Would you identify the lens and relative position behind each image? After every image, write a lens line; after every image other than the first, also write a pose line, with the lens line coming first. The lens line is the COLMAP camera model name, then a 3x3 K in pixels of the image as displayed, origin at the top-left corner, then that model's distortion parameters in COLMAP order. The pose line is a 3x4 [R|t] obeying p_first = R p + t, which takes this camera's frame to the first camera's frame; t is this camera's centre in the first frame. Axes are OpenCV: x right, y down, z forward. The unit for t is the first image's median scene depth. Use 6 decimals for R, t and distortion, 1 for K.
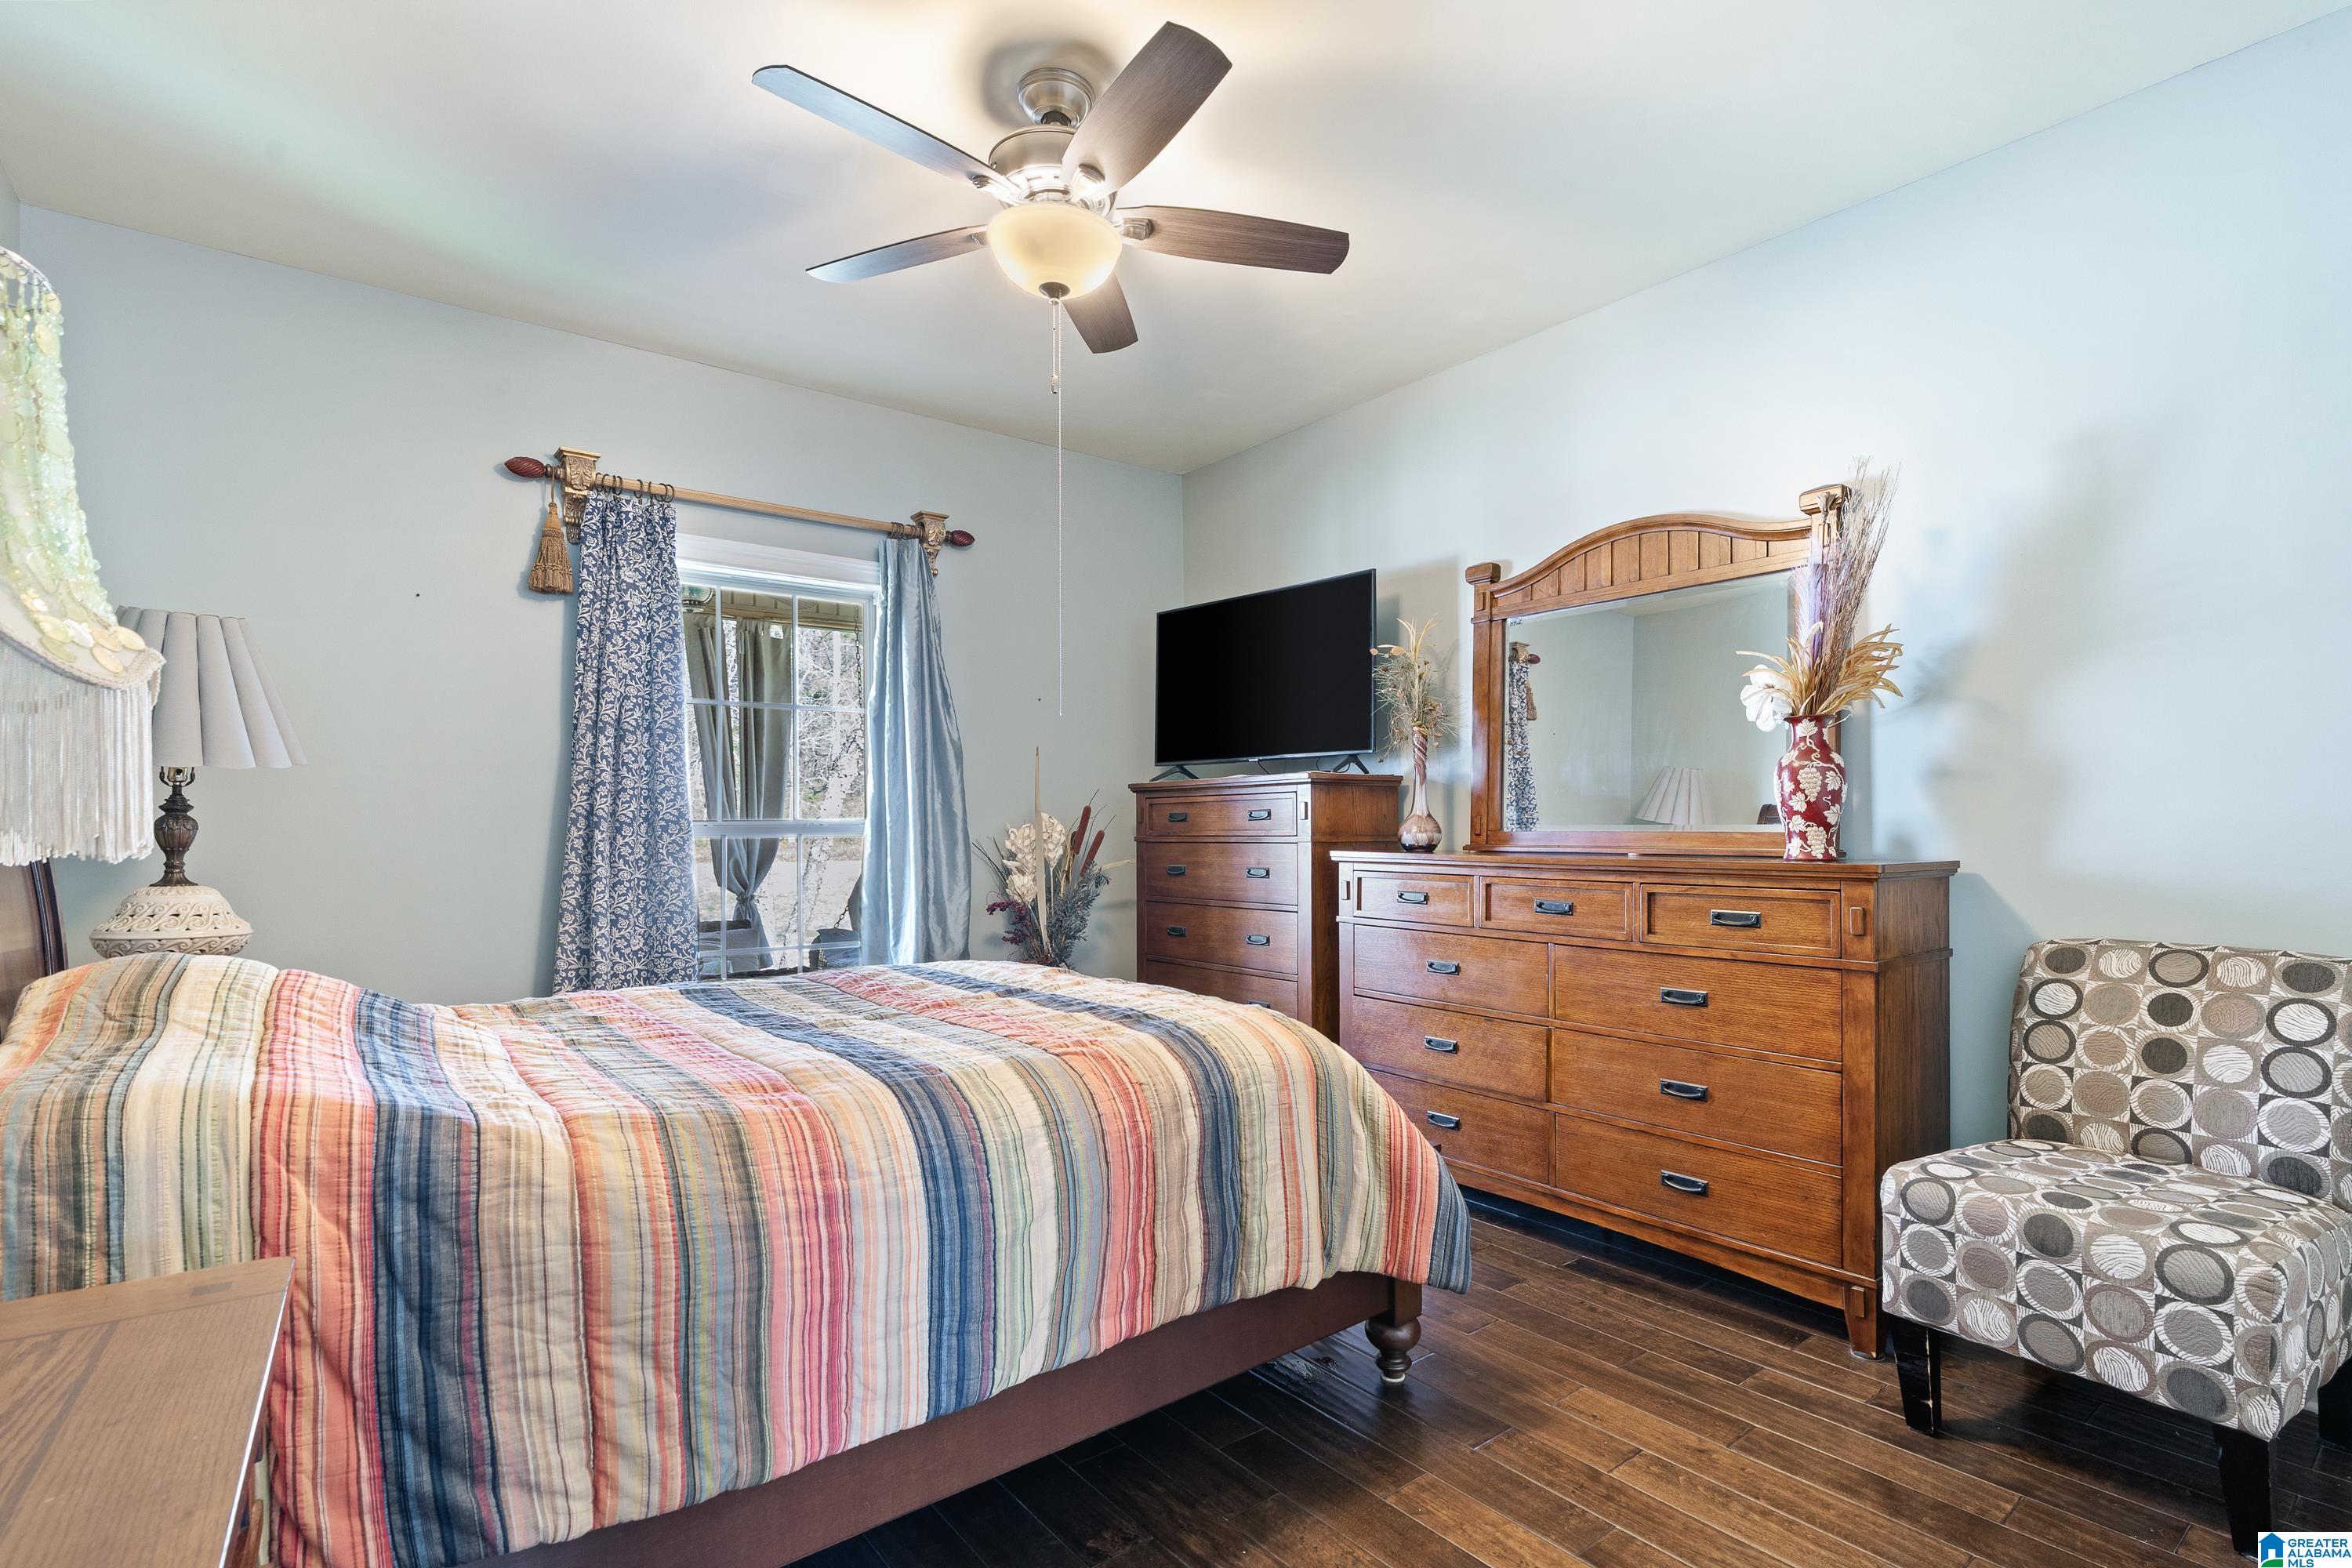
lens RADIAL K [[1124.6, 0, 1178.8], [0, 1124.6, 842.0], [0, 0, 1]] dist [-0.000749, -0.000110]
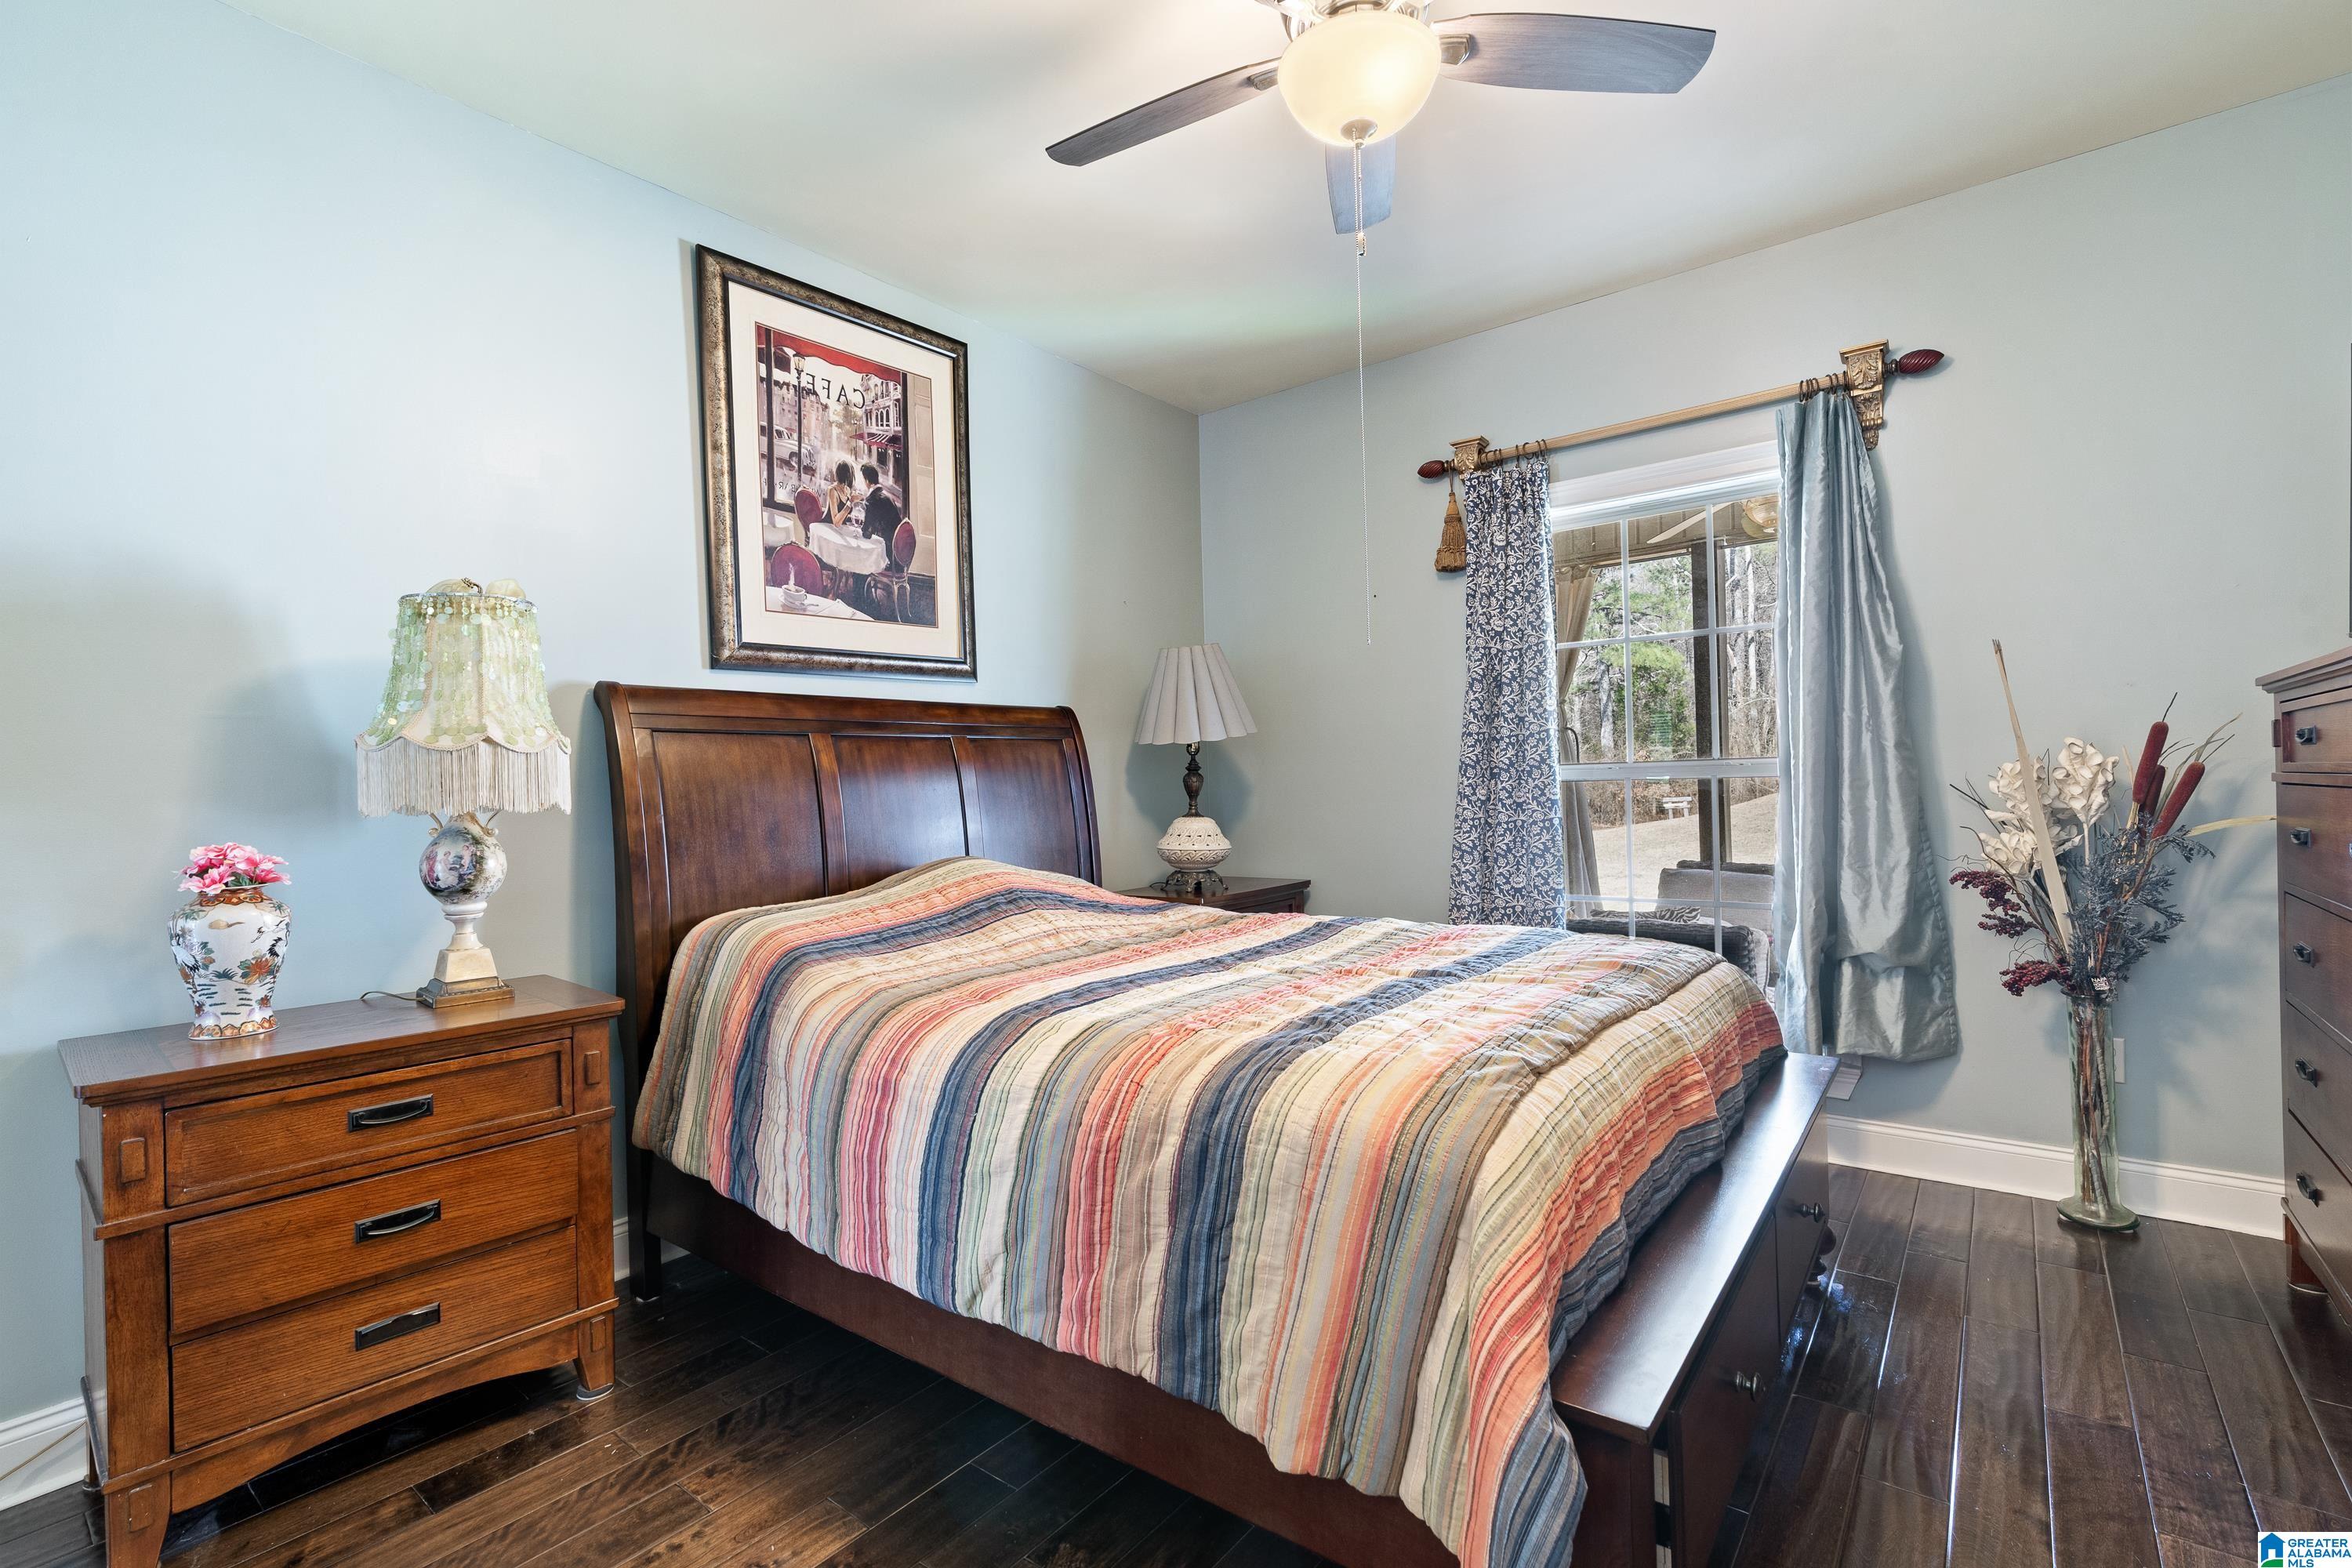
lens RADIAL K [[1050.8, 0, 1176.0], [0, 1050.8, 784.0], [0, 0, 1]] dist [-0.023205, -0.000047]
pose [[0.238921, 0.000726, -0.971039, 0.405610], [0.011872, 0.999923, 0.003668, -0.010209], [0.970966, -0.012404, 0.238894, 0.454237]]
